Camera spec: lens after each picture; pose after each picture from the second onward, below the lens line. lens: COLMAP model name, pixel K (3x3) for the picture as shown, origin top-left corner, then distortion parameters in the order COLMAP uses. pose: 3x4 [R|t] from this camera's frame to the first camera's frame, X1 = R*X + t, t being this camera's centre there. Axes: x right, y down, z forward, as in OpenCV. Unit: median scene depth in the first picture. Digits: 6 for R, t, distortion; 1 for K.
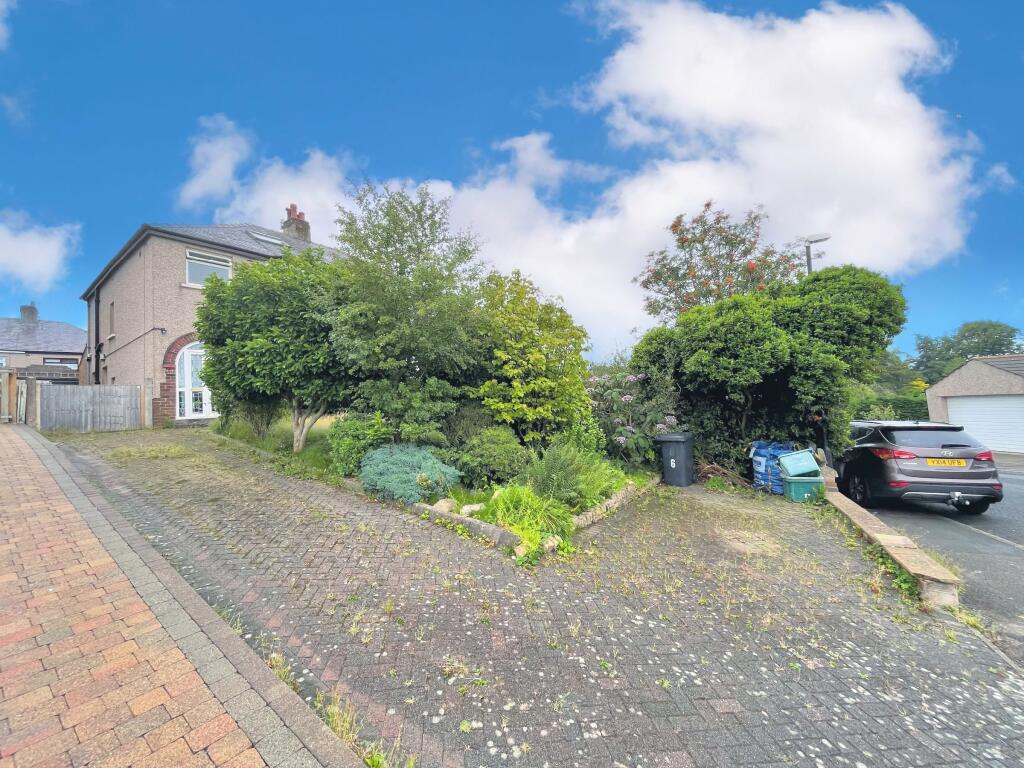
lens RADIAL K [[413.1, 0, 515.0], [0, 413.1, 380.4], [0, 0, 1]] dist [-0.007875, 0.000152]
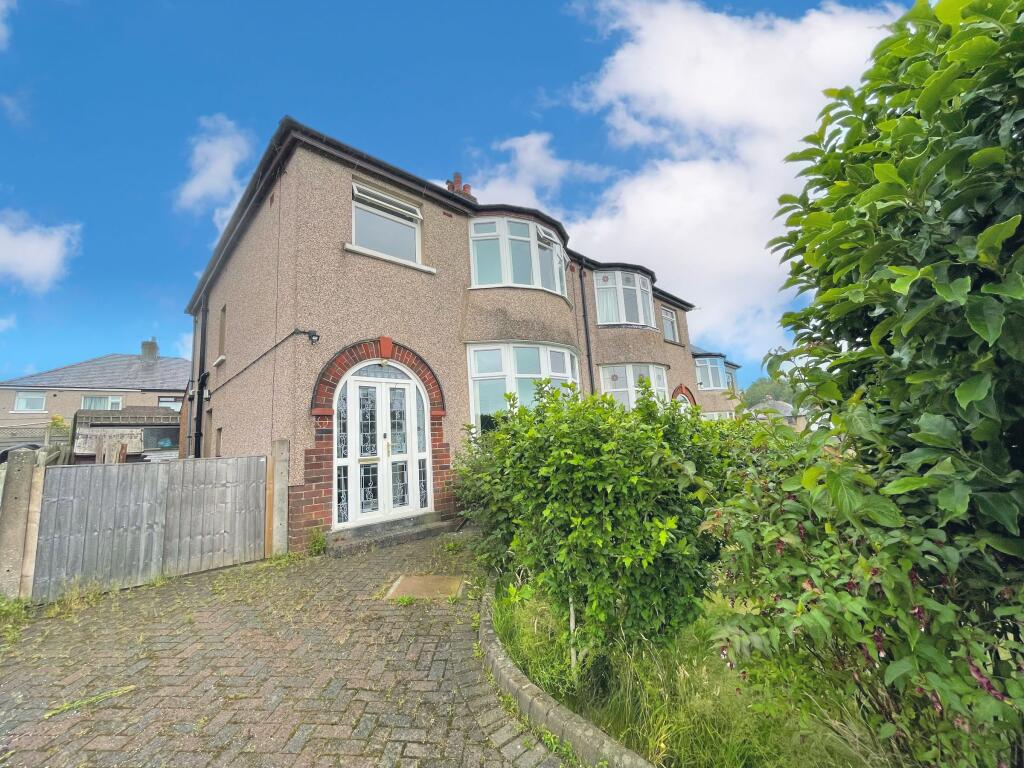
lens RADIAL K [[413.1, 0, 508.9], [0, 413.1, 383.3], [0, 0, 1]] dist [-0.007875, 0.000152]
pose [[0.984603, -0.017205, -0.173958, -0.536963], [0.004274, 0.997216, -0.074439, -0.030522], [0.174755, 0.072549, 0.981936, 0.562023]]
